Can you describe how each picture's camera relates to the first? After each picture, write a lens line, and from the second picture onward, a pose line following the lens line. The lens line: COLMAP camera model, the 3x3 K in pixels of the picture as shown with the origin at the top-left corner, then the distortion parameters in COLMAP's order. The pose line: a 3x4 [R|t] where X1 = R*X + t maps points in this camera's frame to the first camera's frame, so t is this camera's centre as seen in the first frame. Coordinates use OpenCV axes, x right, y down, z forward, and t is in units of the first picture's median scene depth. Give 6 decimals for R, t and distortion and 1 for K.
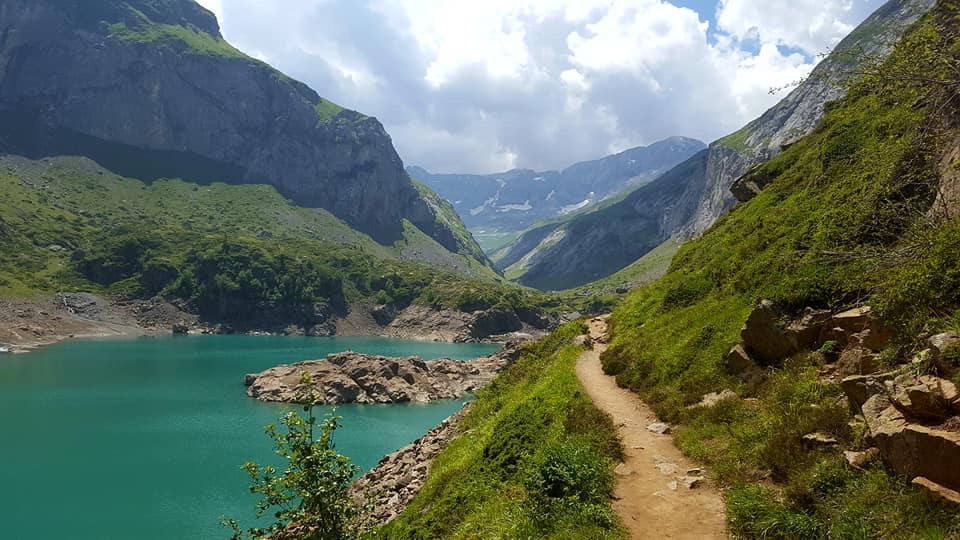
lens RADIAL K [[718.5, 0, 476.4], [0, 718.5, 282.7], [0, 0, 1]] dist [0.078770, -0.071024]
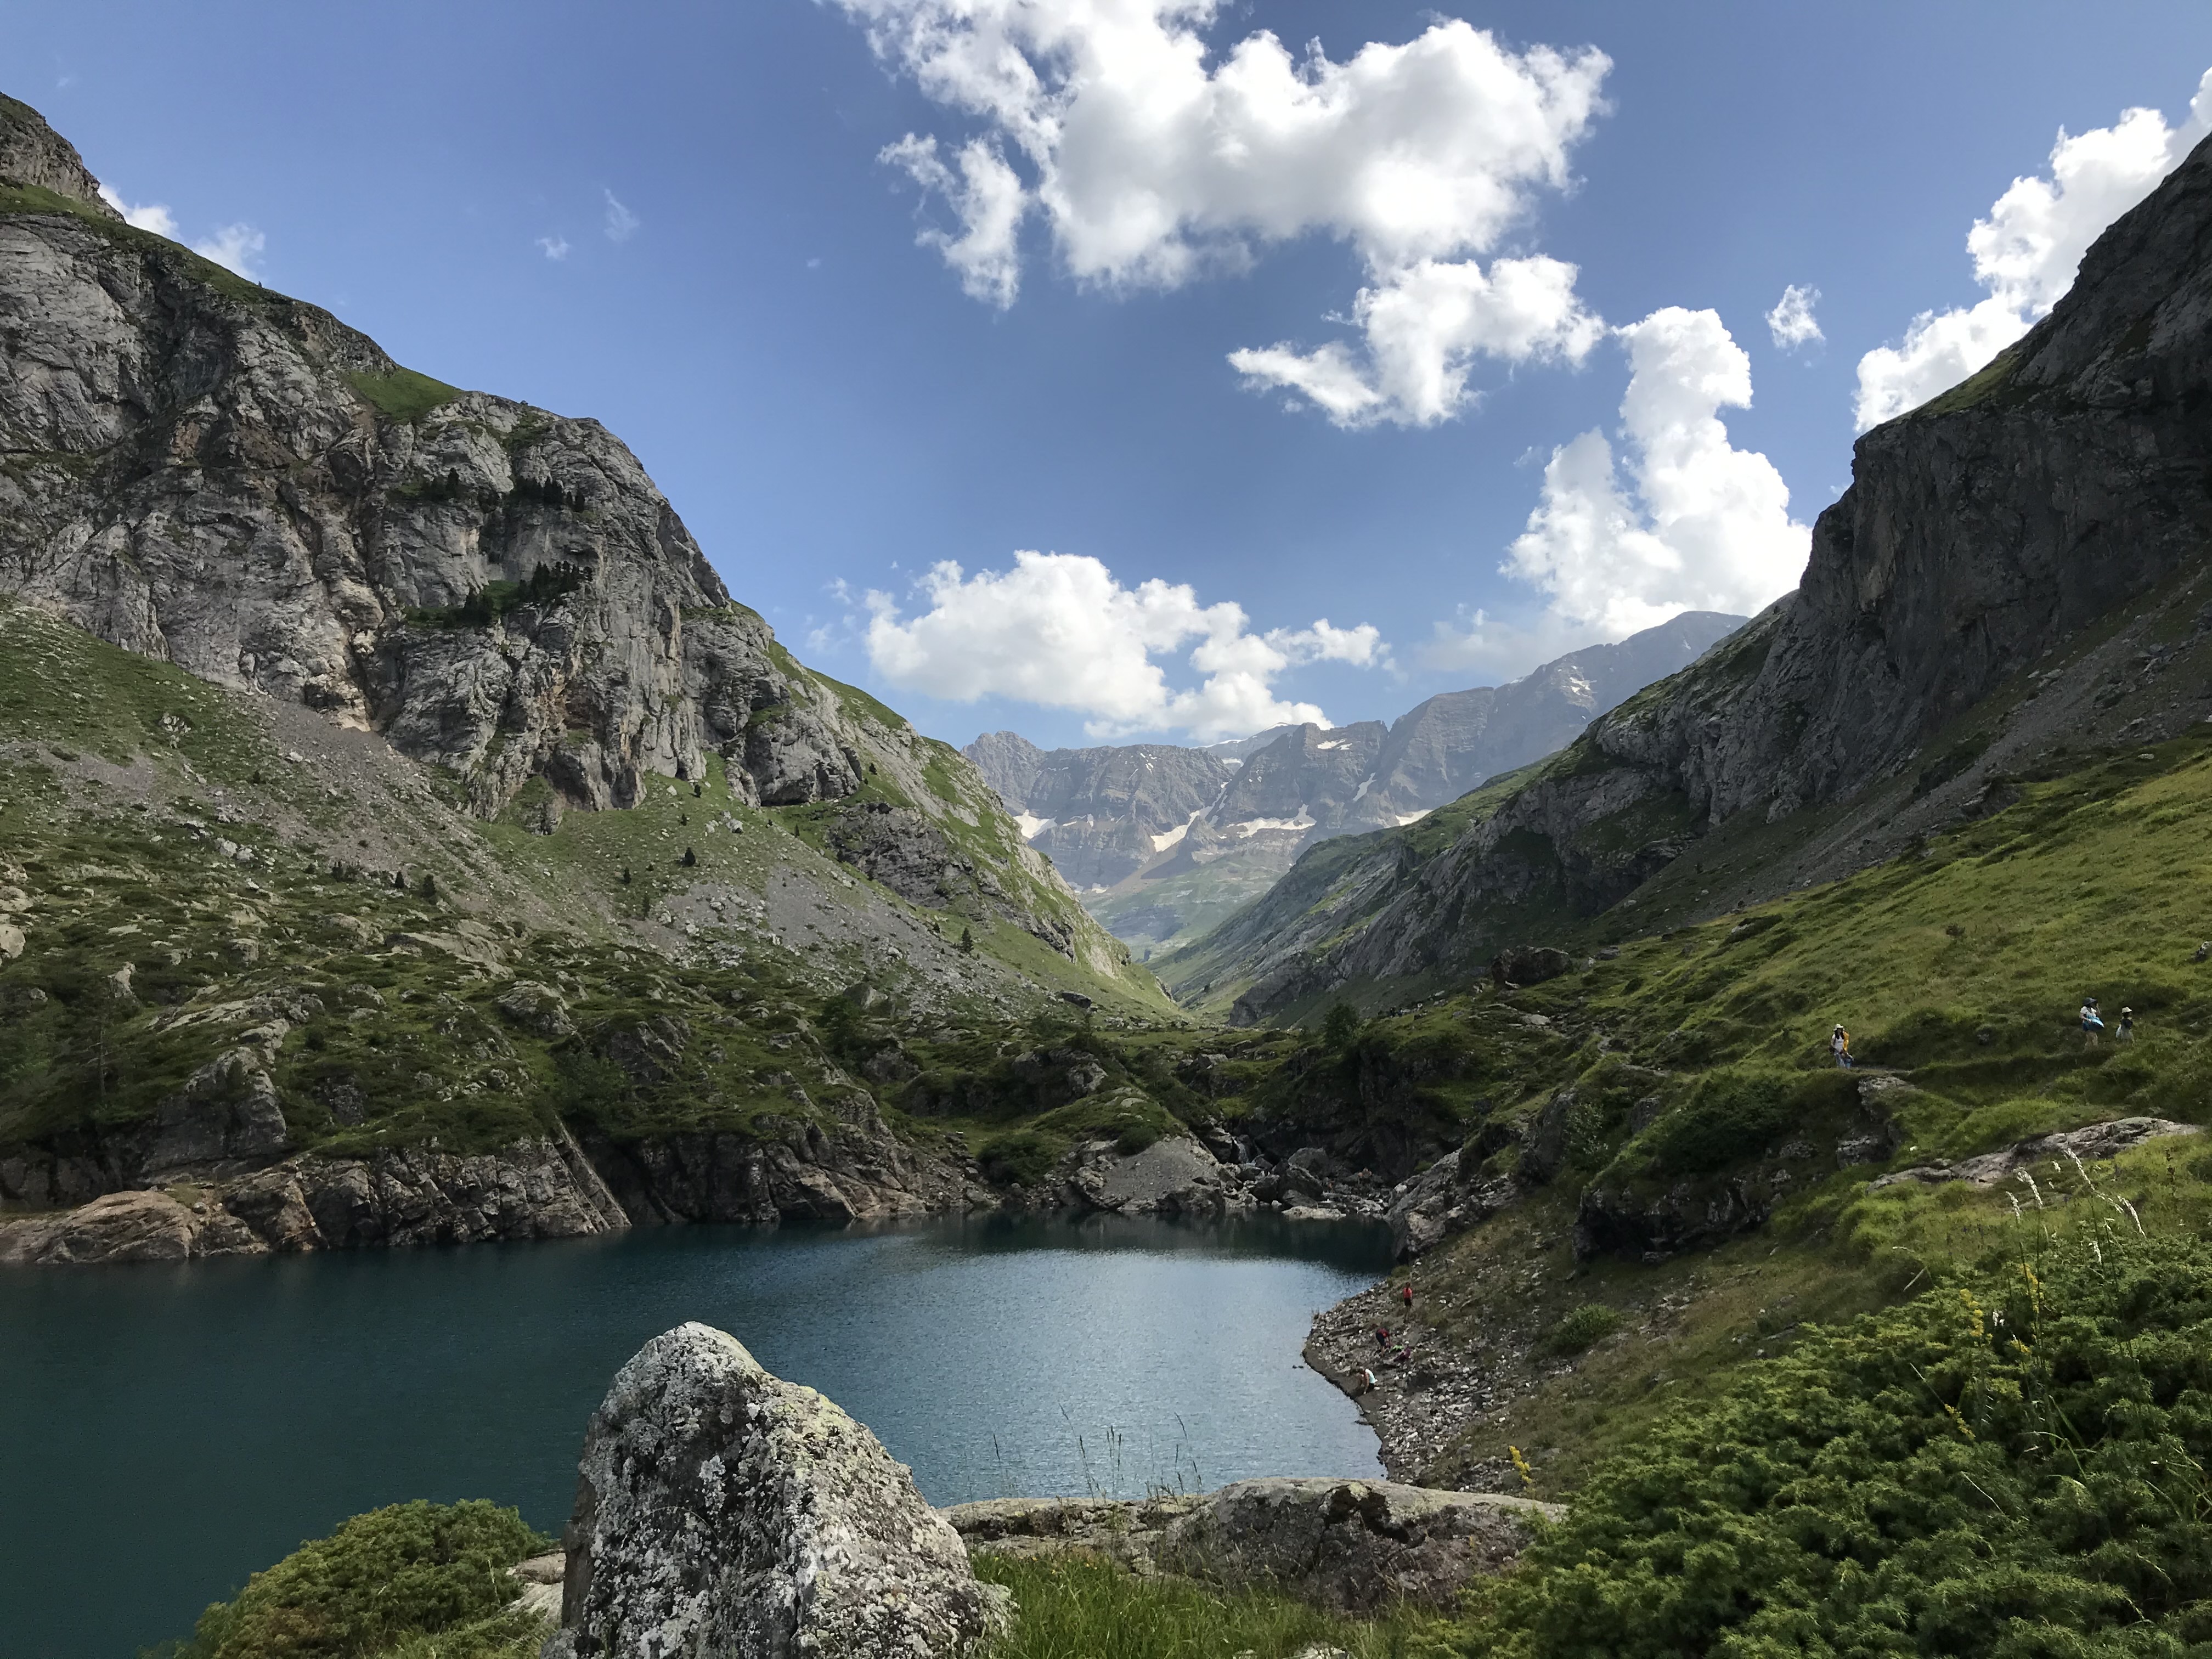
lens RADIAL K [[1809.6, 0, 1097.7], [0, 1809.6, 831.0], [0, 0, 1]] dist [0.023897, -0.006219]
pose [[0.996881, -0.057493, -0.054070, 0.085122], [0.050959, 0.992023, -0.115302, 0.013679], [0.060268, 0.112187, 0.991858, 0.400130]]
